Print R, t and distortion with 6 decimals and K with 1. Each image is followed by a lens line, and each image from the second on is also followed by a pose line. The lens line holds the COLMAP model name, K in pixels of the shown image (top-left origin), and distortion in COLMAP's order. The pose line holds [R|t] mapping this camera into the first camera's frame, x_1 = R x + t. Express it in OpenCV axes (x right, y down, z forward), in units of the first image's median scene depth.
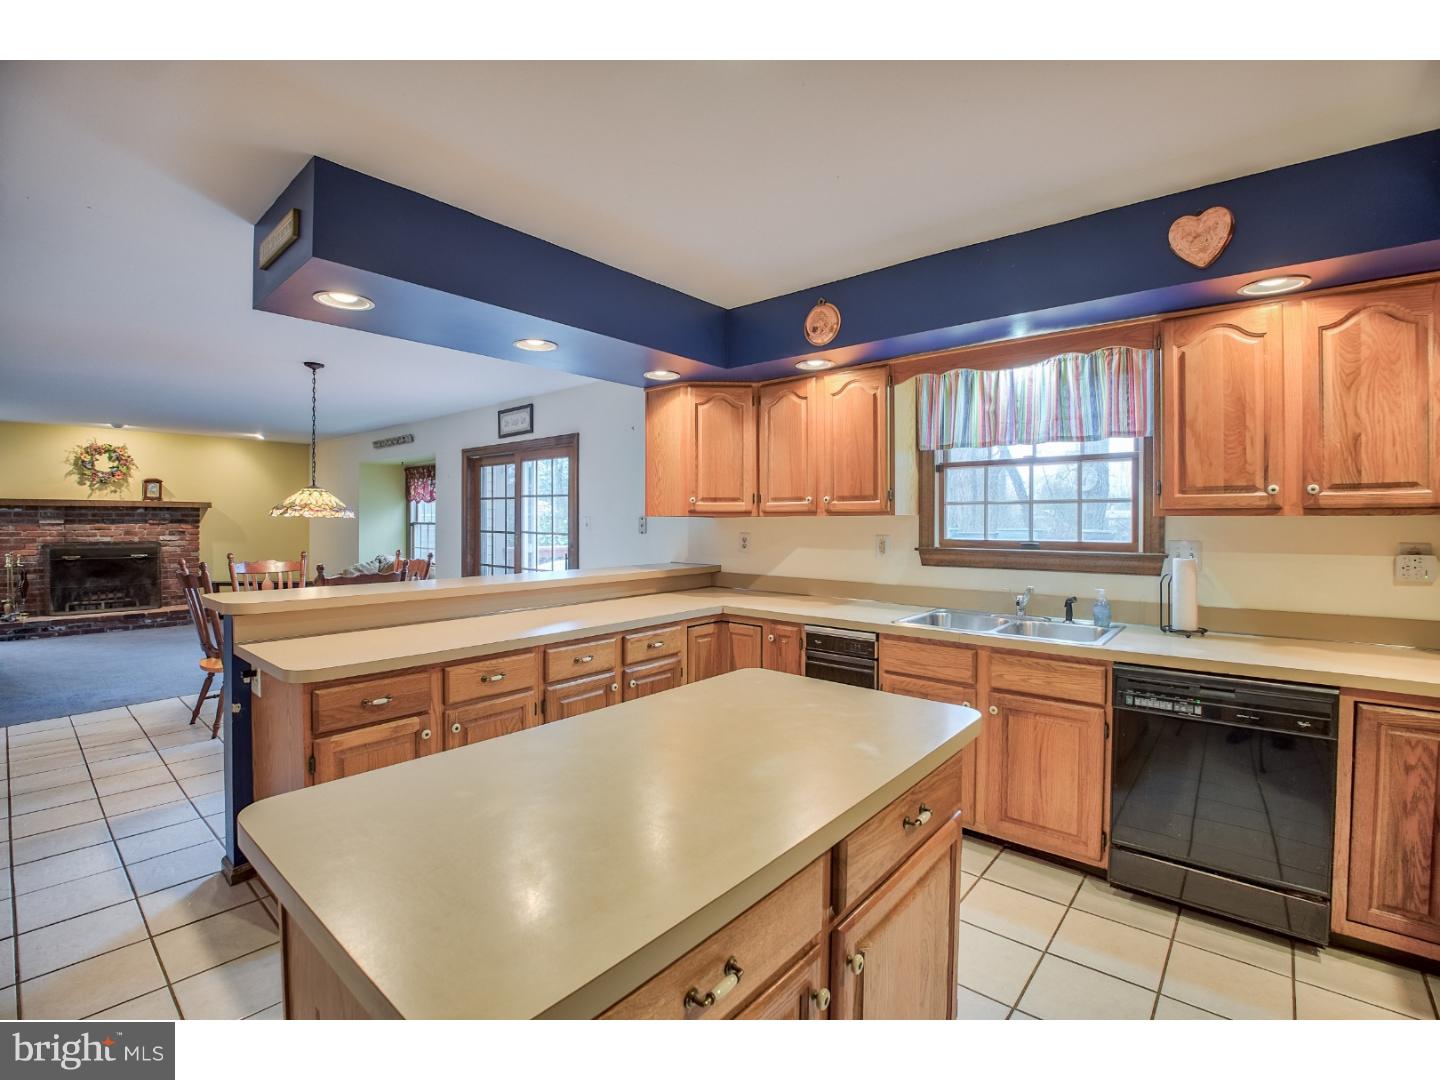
lens RADIAL K [[653.1, 0, 722.1], [0, 653.1, 524.3], [0, 0, 1]] dist [-0.033308, -0.001166]
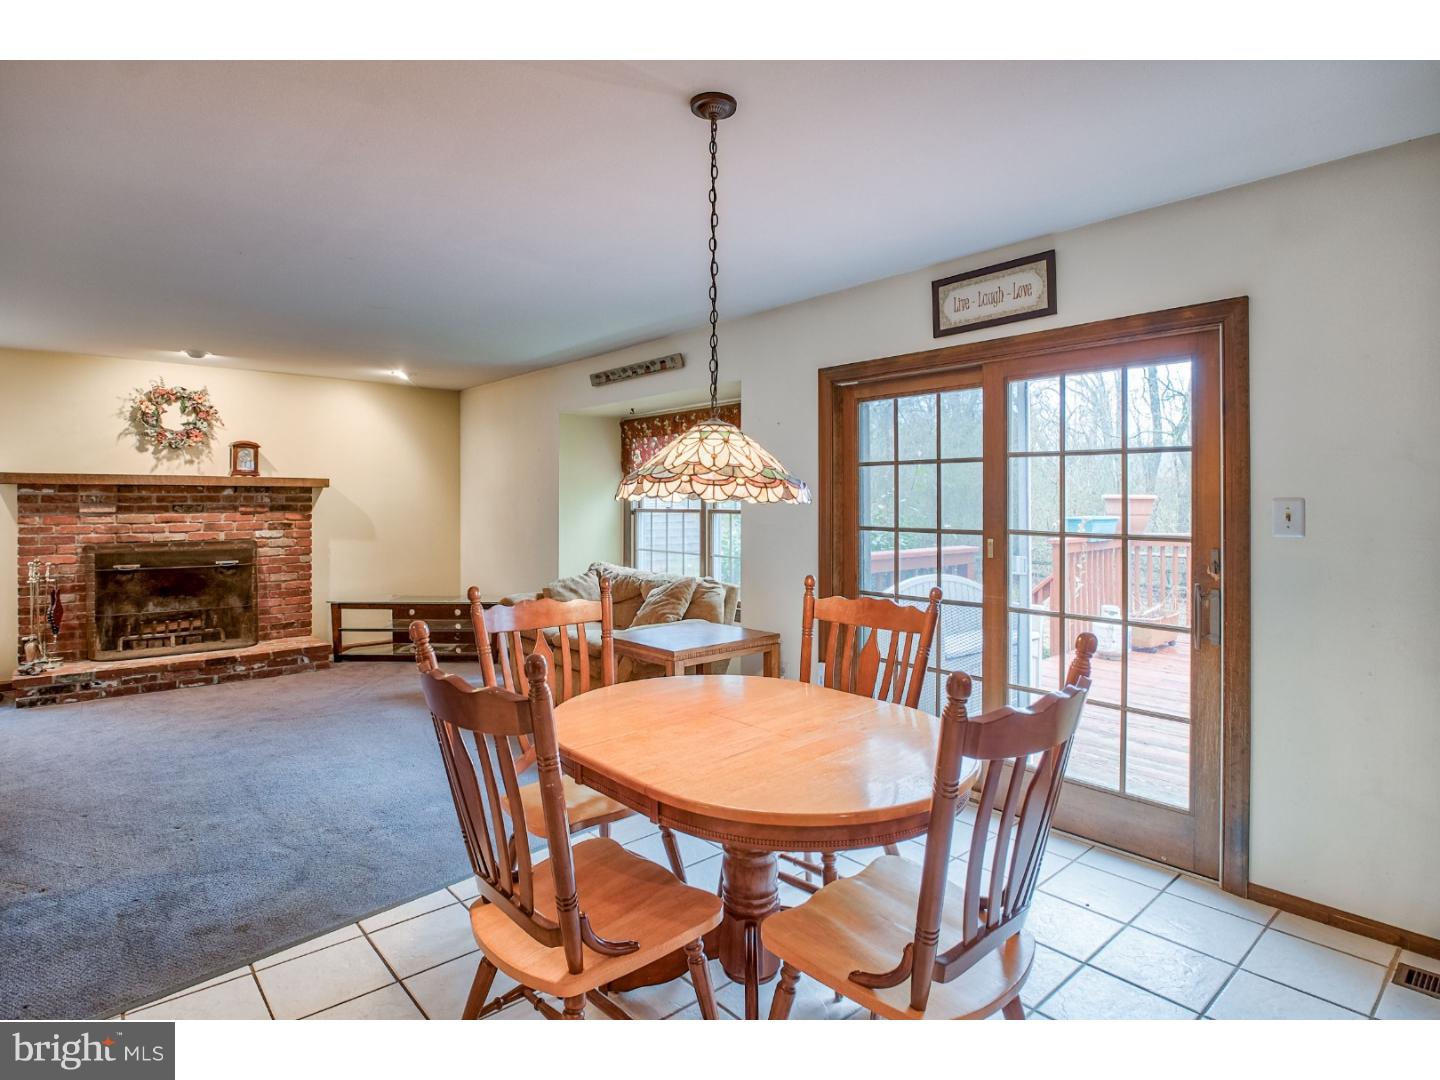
lens RADIAL K [[759.5, 0, 717.3], [0, 759.5, 505.6], [0, 0, 1]] dist [-0.003624, -0.016748]
pose [[0.990007, -0.002517, -0.140995, -0.396093], [0.002128, 0.999994, -0.002910, -0.005287], [0.141002, 0.002581, 0.990006, 0.388986]]
